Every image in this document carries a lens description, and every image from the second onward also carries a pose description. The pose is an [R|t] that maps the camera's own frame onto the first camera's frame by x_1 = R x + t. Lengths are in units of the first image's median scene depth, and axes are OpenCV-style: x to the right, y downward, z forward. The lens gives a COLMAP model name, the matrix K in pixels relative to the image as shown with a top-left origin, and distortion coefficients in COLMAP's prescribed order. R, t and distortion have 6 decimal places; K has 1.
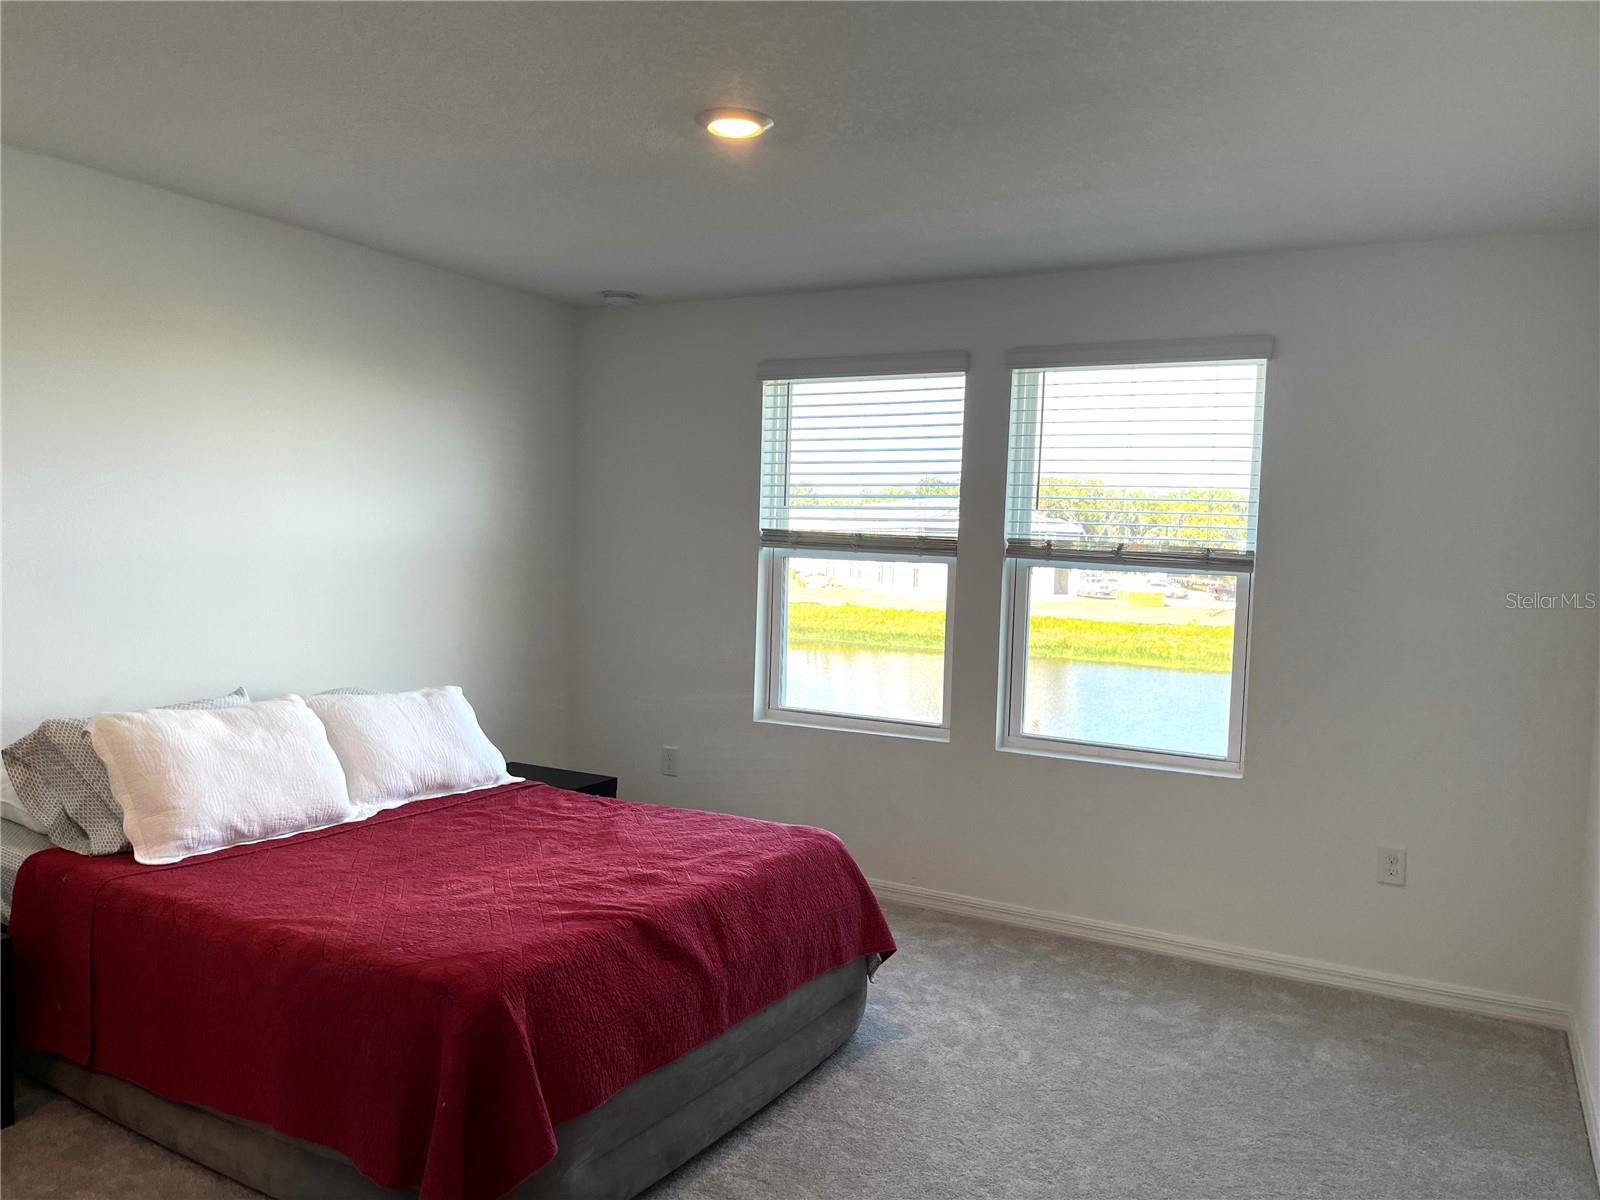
lens RADIAL K [[1206.5, 0, 791.4], [0, 1206.5, 600.9], [0, 0, 1]] dist [0.063841, -0.076355]
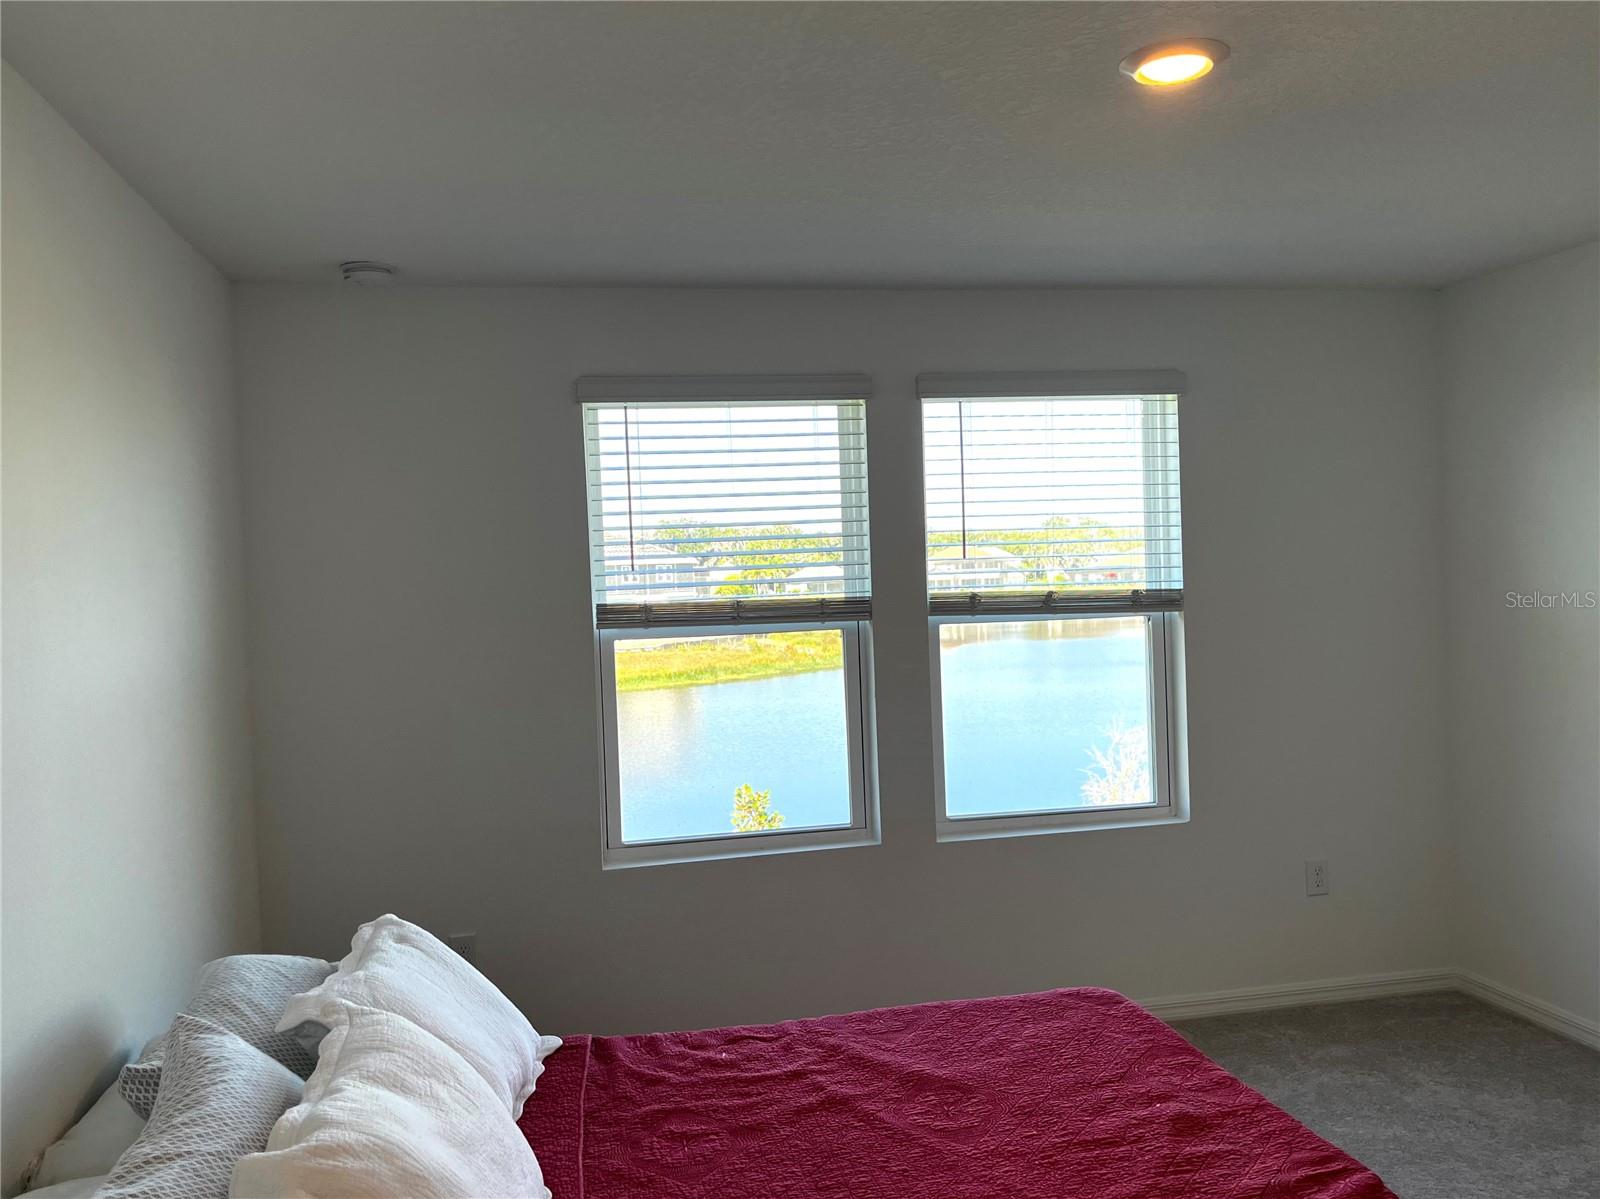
lens RADIAL K [[1261.0, 0, 780.7], [0, 1261.0, 598.9], [0, 0, 1]] dist [0.056597, -0.084755]
pose [[0.767098, -0.070322, 0.637665, -0.464771], [0.101275, 0.994785, -0.012127, -0.046963], [-0.633486, 0.073882, 0.770219, 0.372243]]
